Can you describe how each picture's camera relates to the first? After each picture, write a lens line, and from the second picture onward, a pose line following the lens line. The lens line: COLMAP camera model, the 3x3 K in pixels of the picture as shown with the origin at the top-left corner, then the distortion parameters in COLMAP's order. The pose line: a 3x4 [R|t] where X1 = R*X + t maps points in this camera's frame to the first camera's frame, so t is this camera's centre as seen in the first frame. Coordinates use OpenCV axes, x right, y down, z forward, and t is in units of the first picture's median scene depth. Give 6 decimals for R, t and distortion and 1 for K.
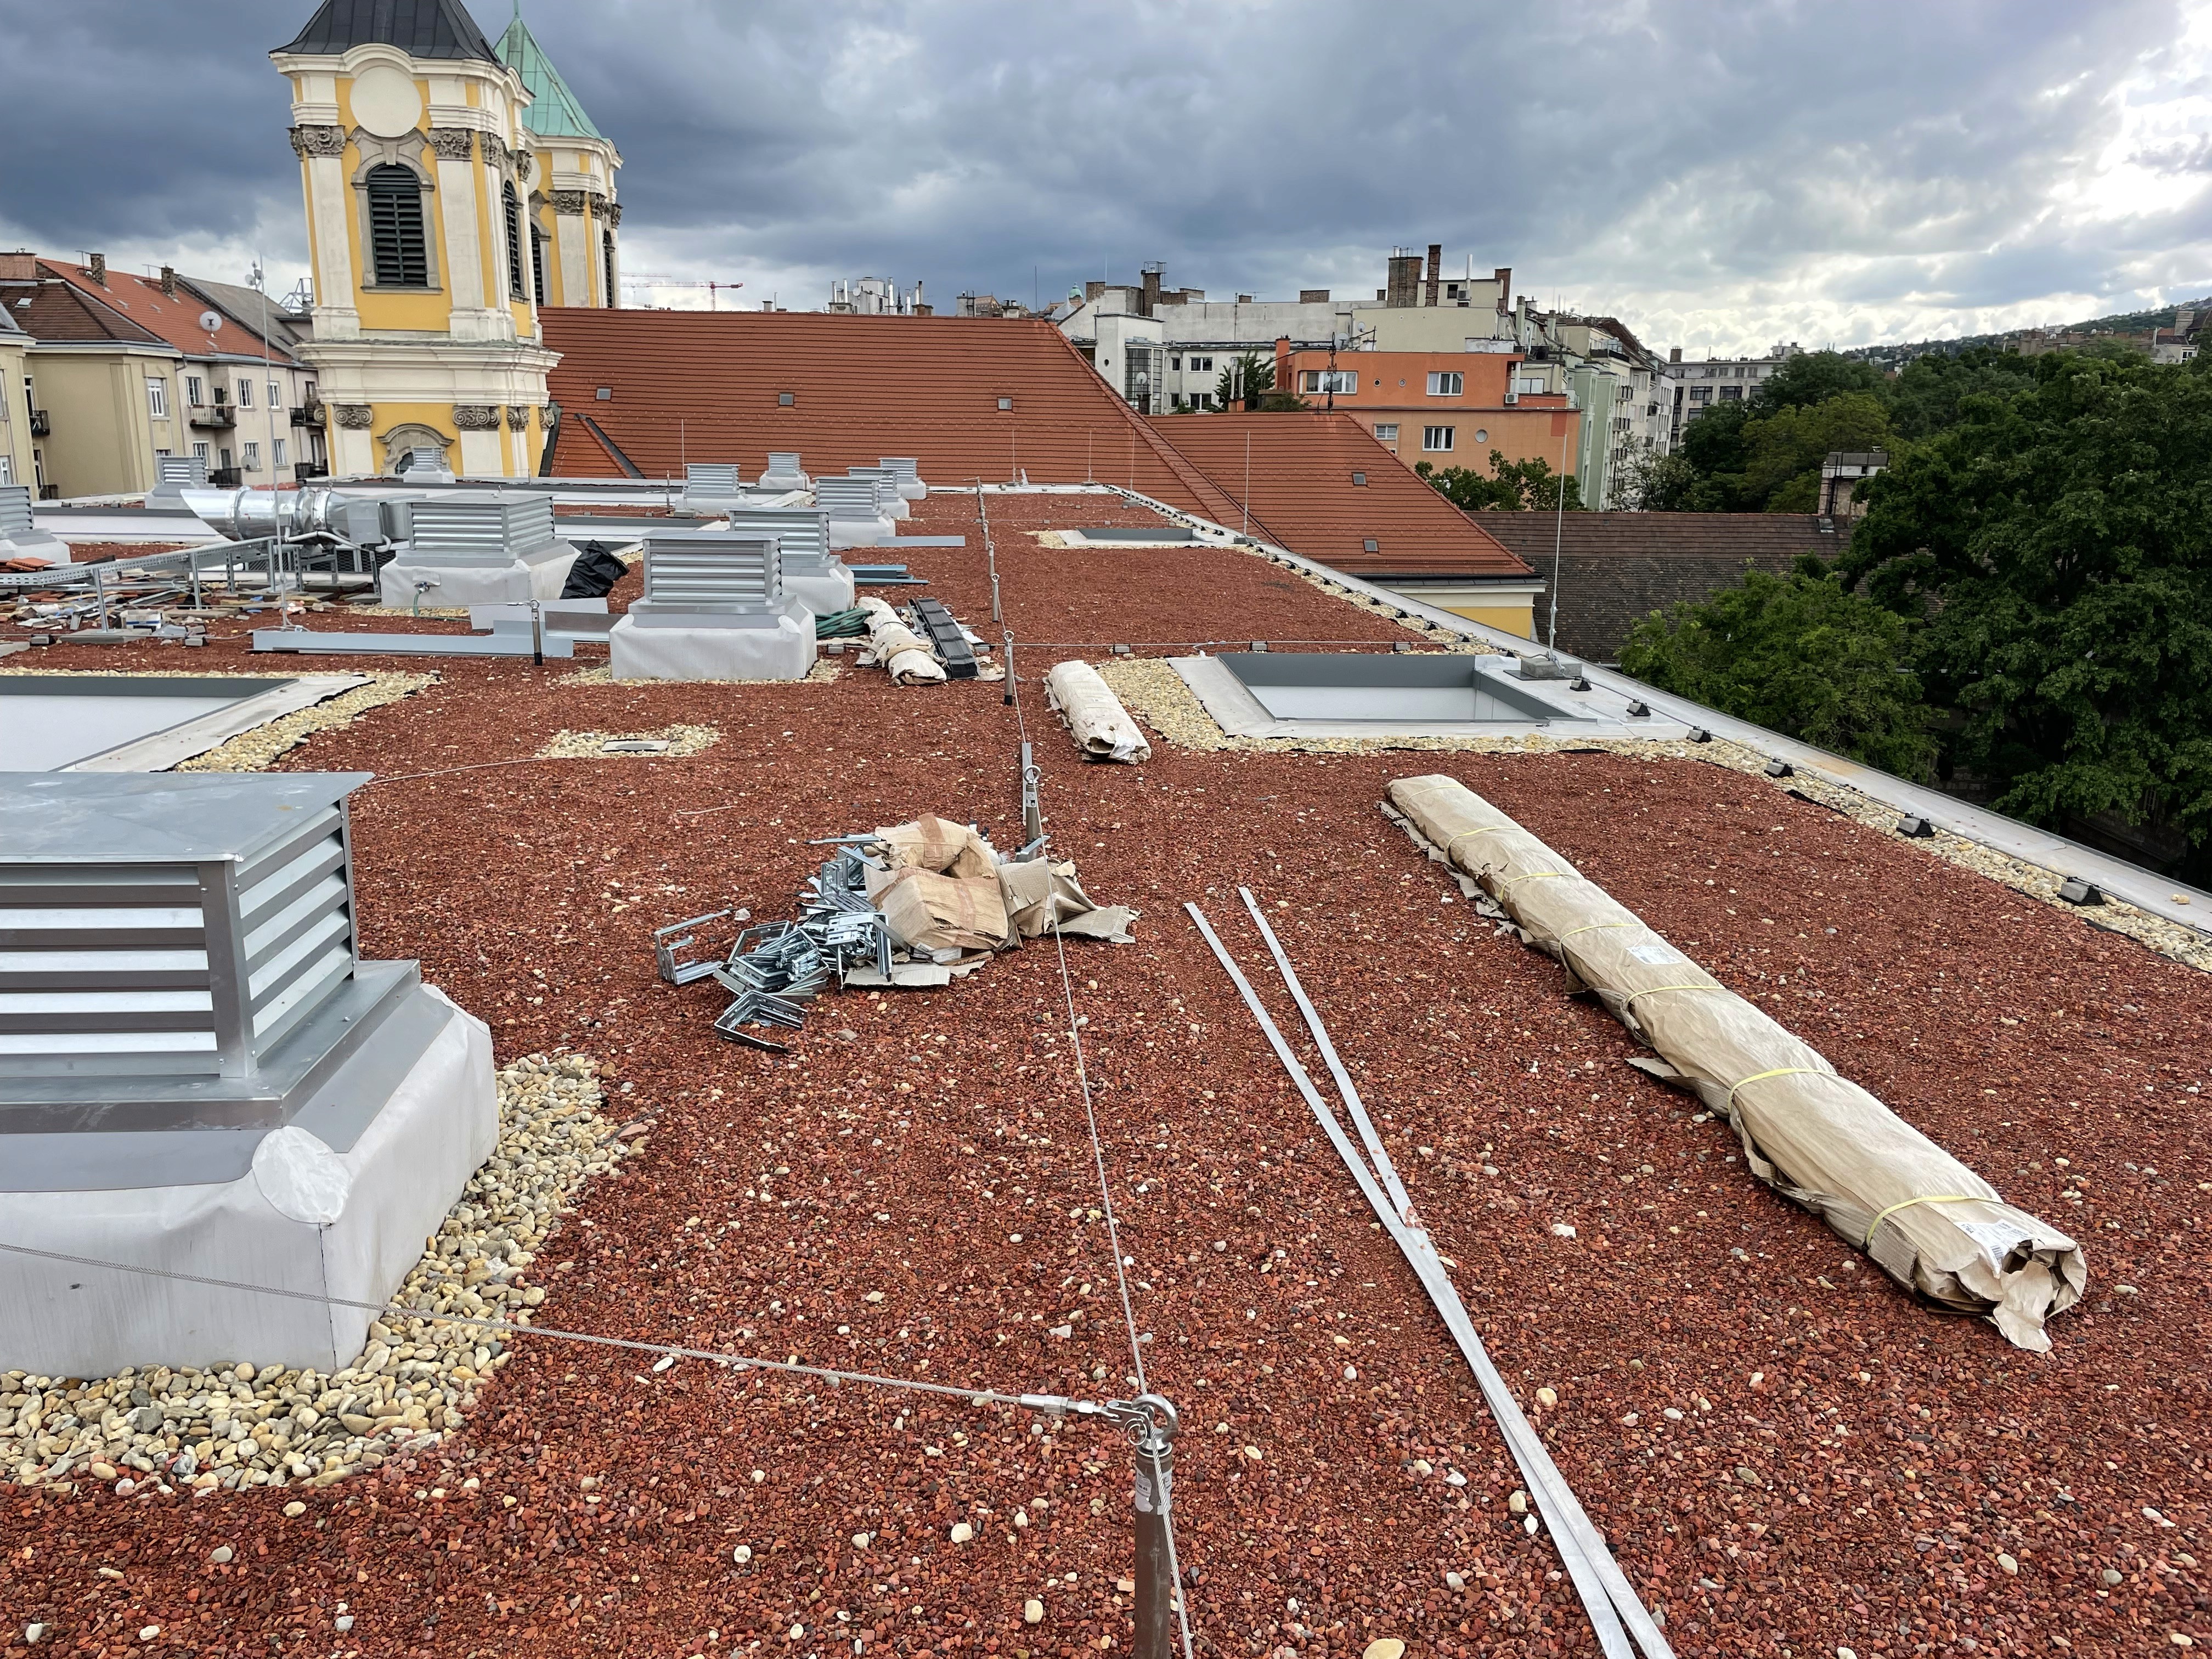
lens RADIAL K [[1674.8, 0, 1106.0], [0, 1674.8, 829.5], [0, 0, 1]] dist [0.055525, -0.001838]
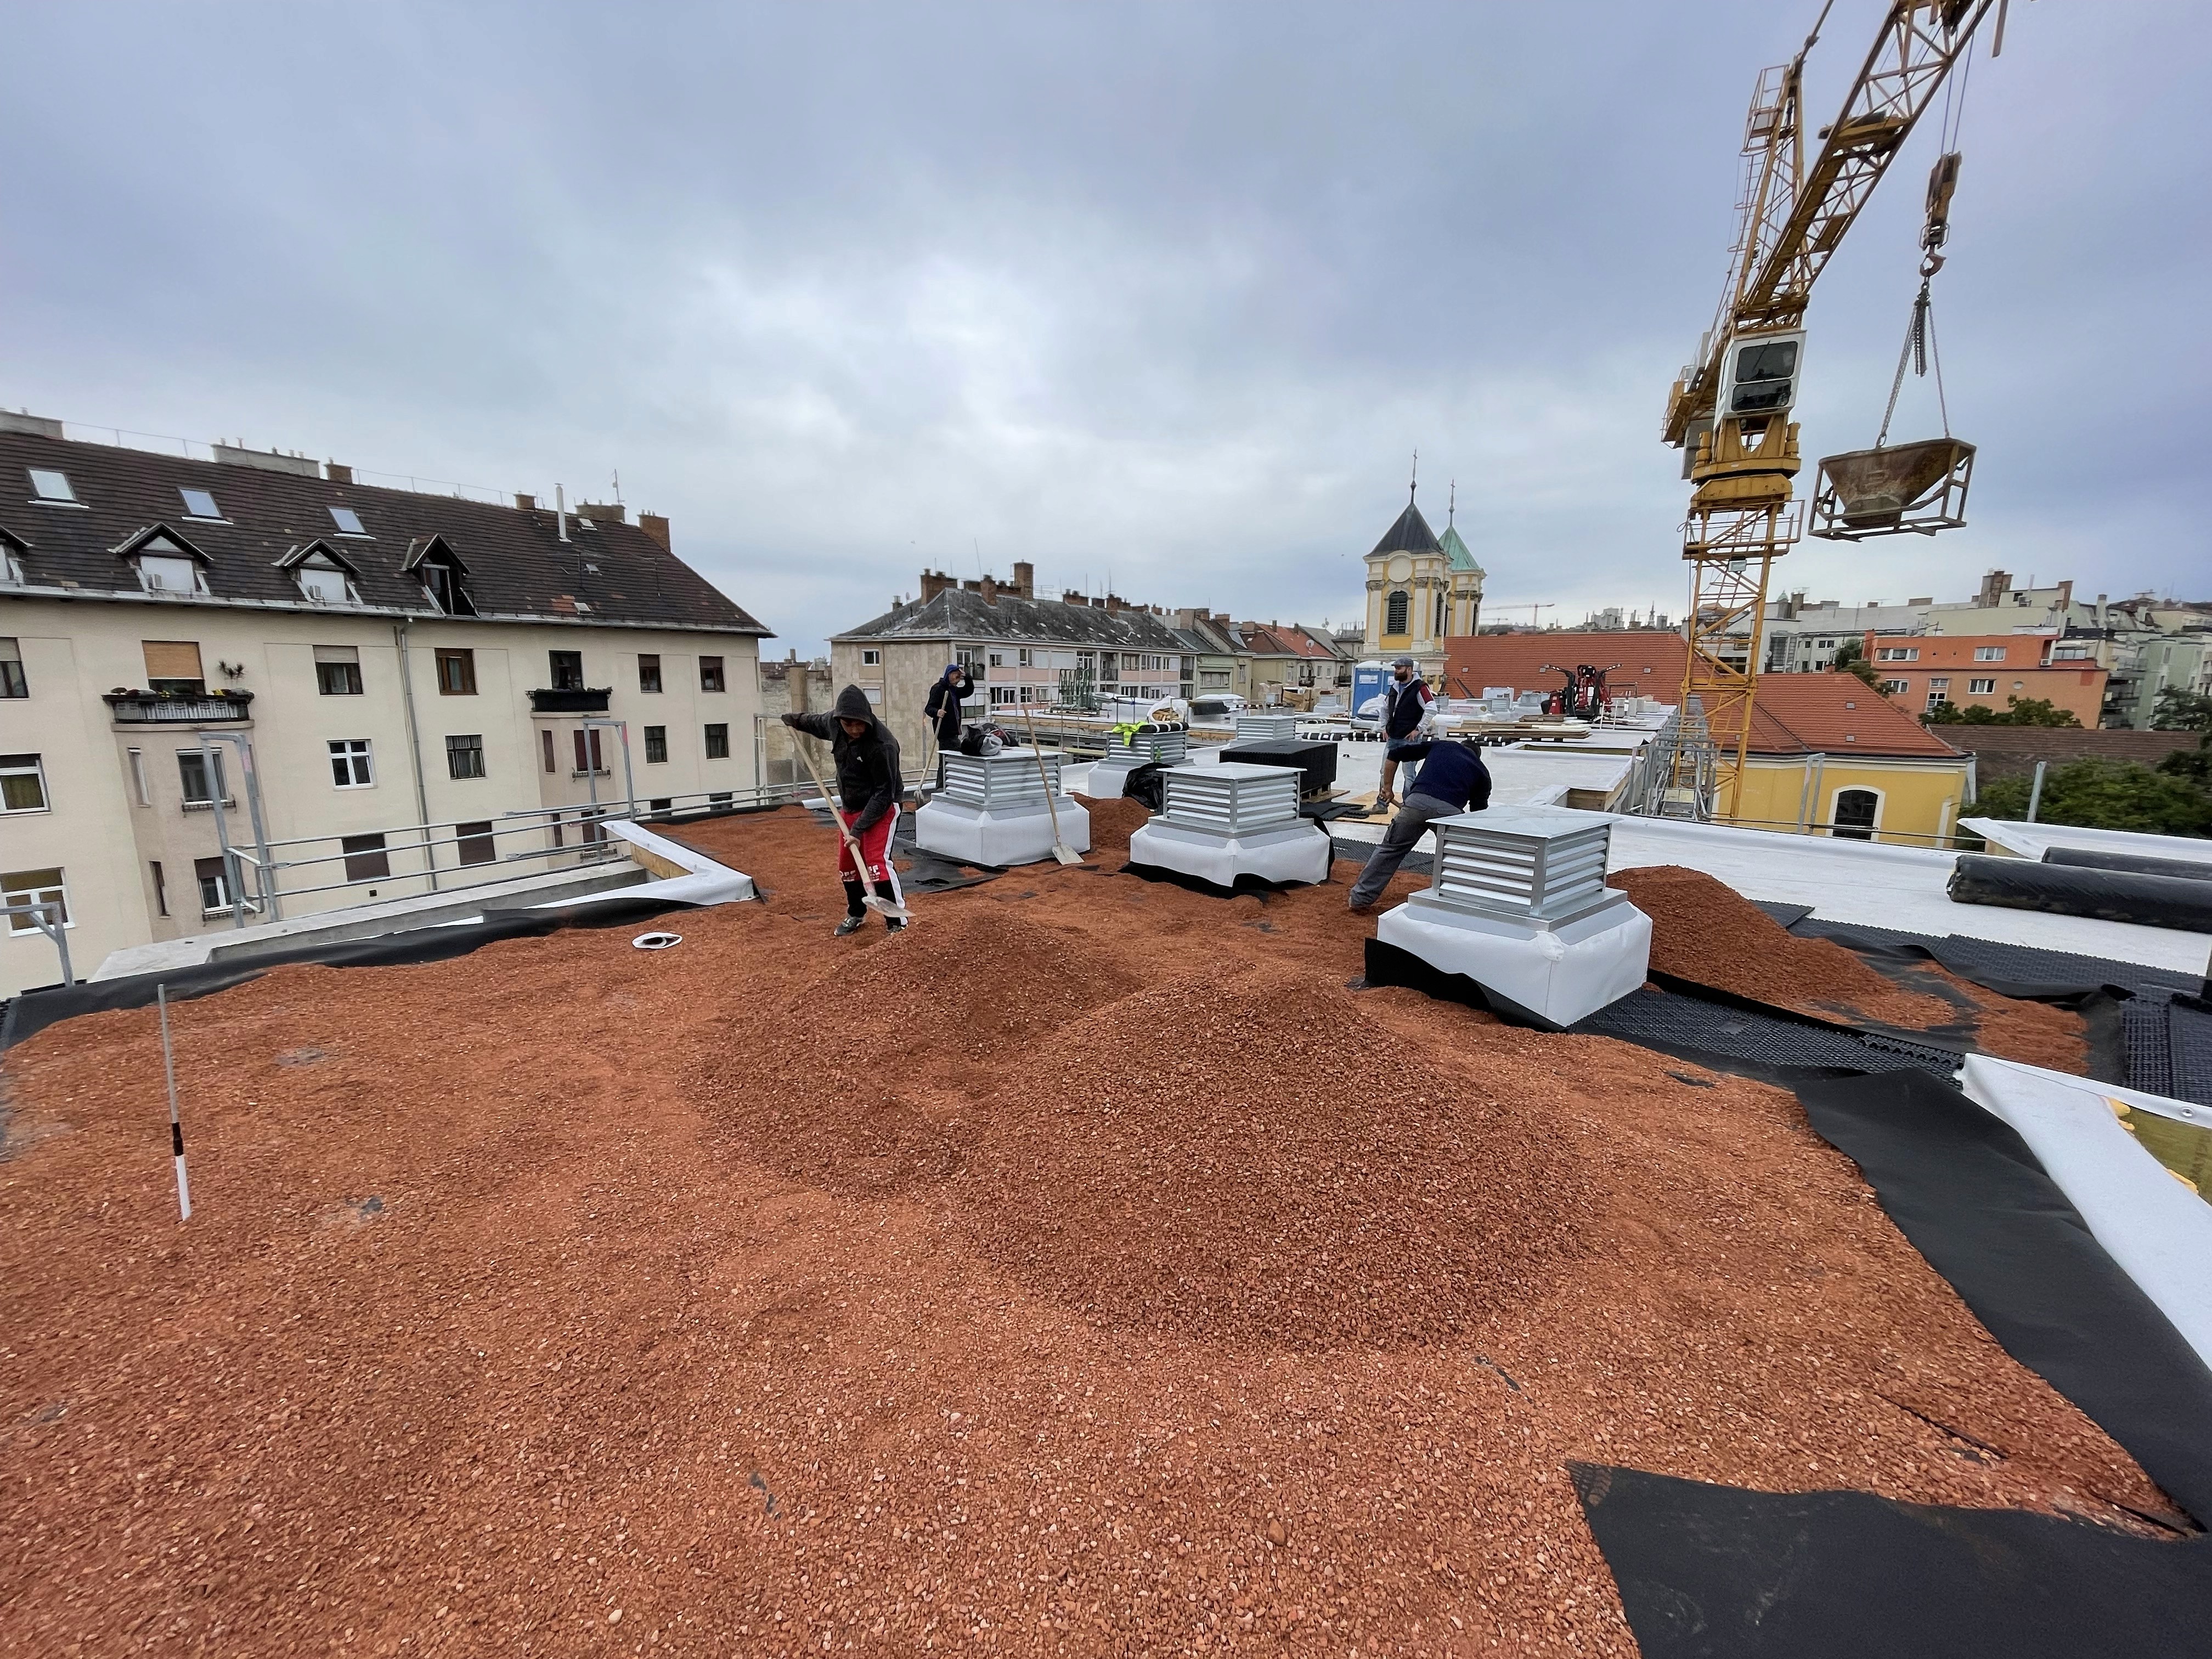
lens RADIAL K [[894.5, 0, 1106.0], [0, 894.5, 829.5], [0, 0, 1]] dist [-0.000858, -0.000100]
pose [[0.789684, 0.094074, -0.606259, 0.062950], [-0.137351, 0.990200, -0.025256, 0.048684], [0.597941, 0.103215, 0.794866, -0.203043]]
